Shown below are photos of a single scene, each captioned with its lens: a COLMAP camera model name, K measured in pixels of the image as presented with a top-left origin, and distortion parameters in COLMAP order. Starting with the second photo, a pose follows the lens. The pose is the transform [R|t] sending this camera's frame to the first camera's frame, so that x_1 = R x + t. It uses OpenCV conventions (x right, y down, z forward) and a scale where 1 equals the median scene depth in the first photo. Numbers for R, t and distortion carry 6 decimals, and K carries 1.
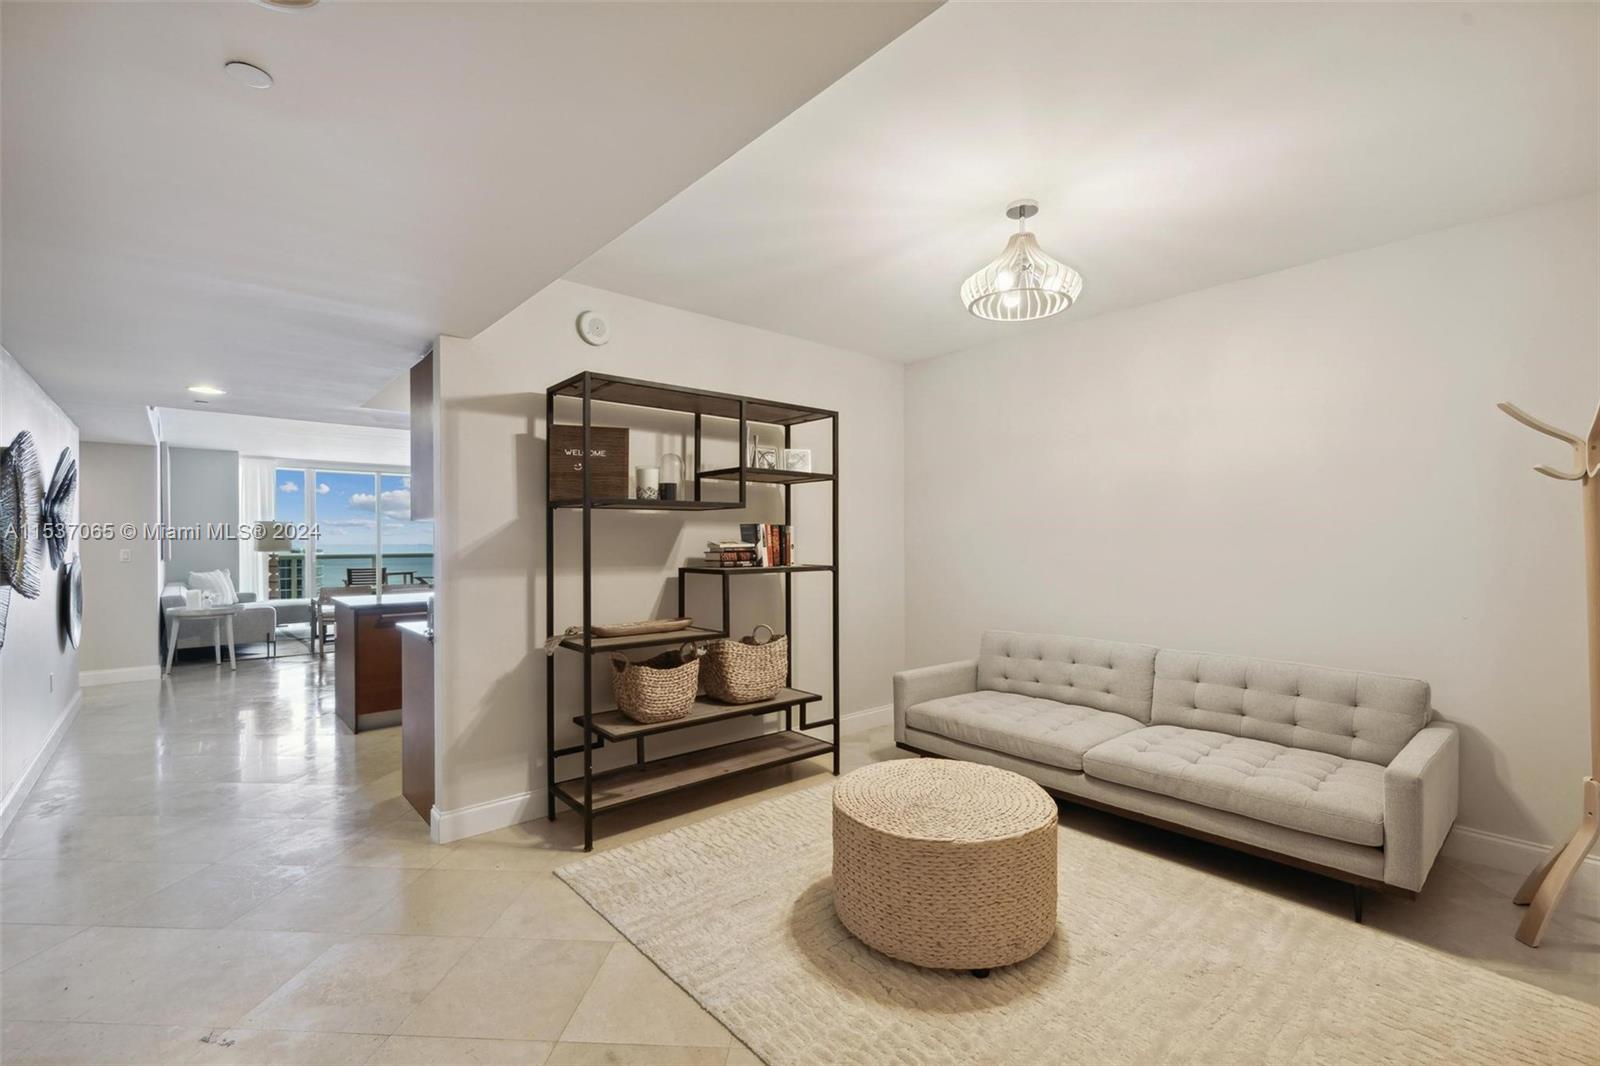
lens RADIAL K [[695.7, 0, 802.6], [0, 695.7, 535.3], [0, 0, 1]] dist [0.002308, 0.000091]
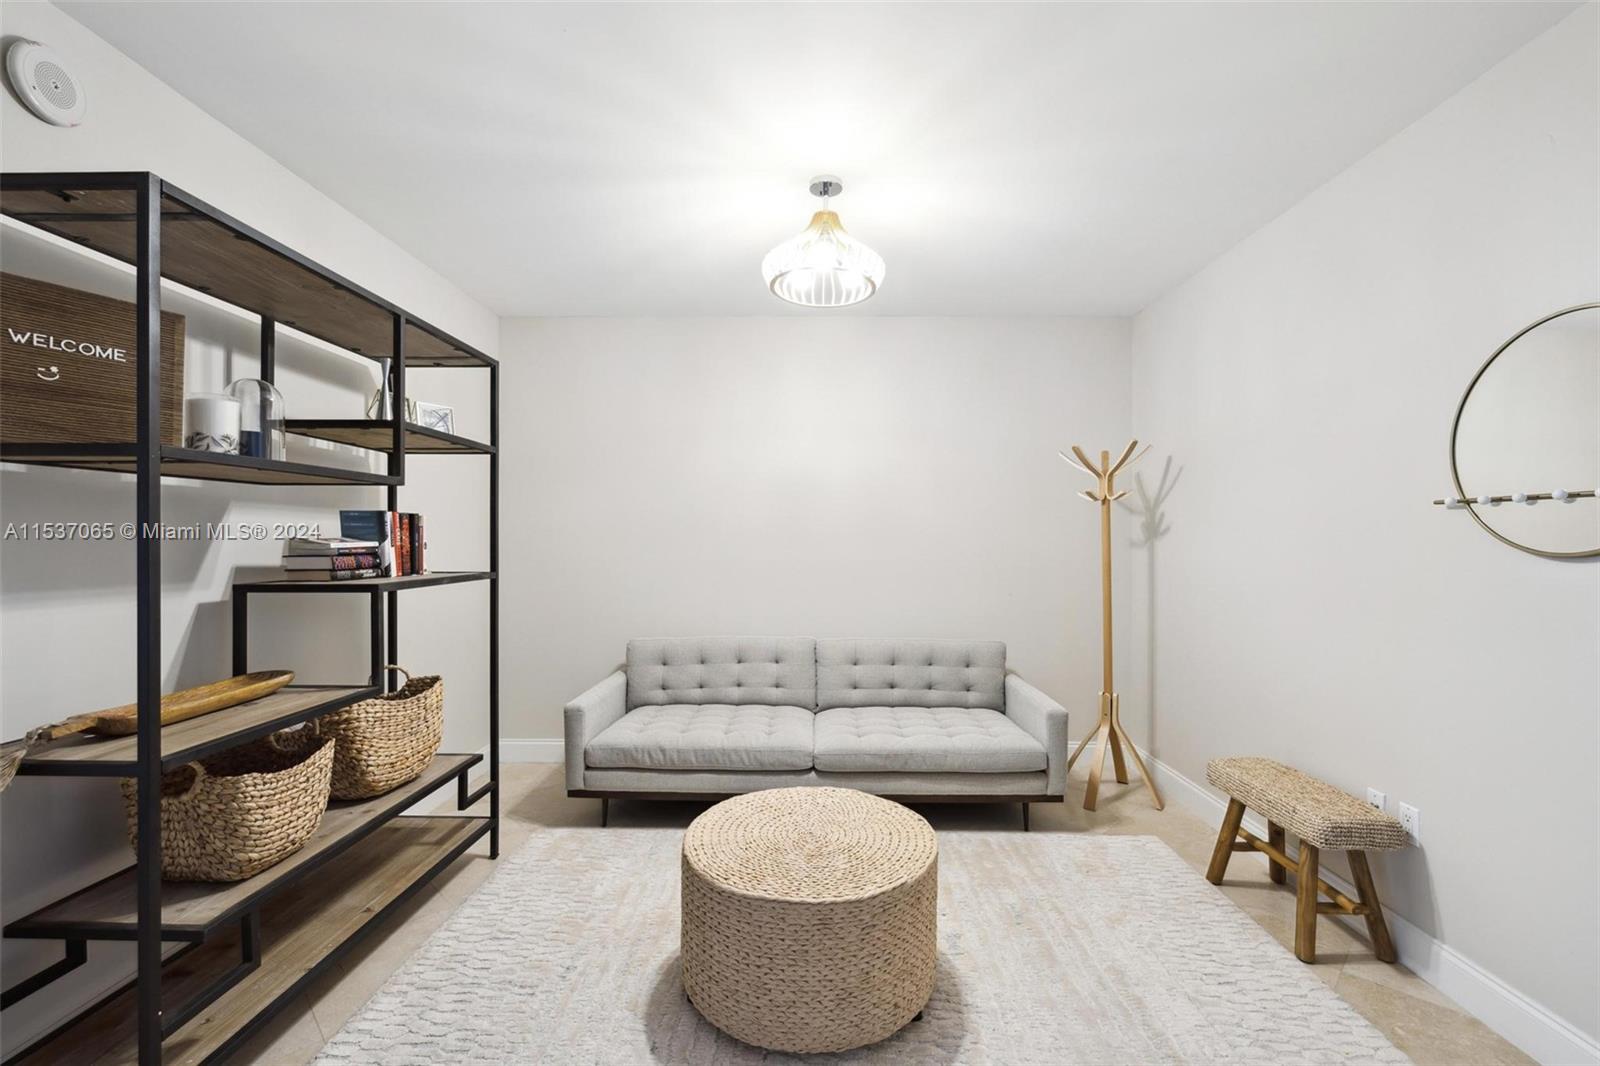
lens RADIAL K [[691.0, 0, 806.0], [0, 691.0, 537.6], [0, 0, 1]] dist [0.000400, 0.000083]
pose [[0.666381, 0.005448, 0.745592, -0.295835], [-0.010018, 0.999948, 0.001647, 0.003426], [-0.745545, -0.008567, 0.666401, 0.292999]]
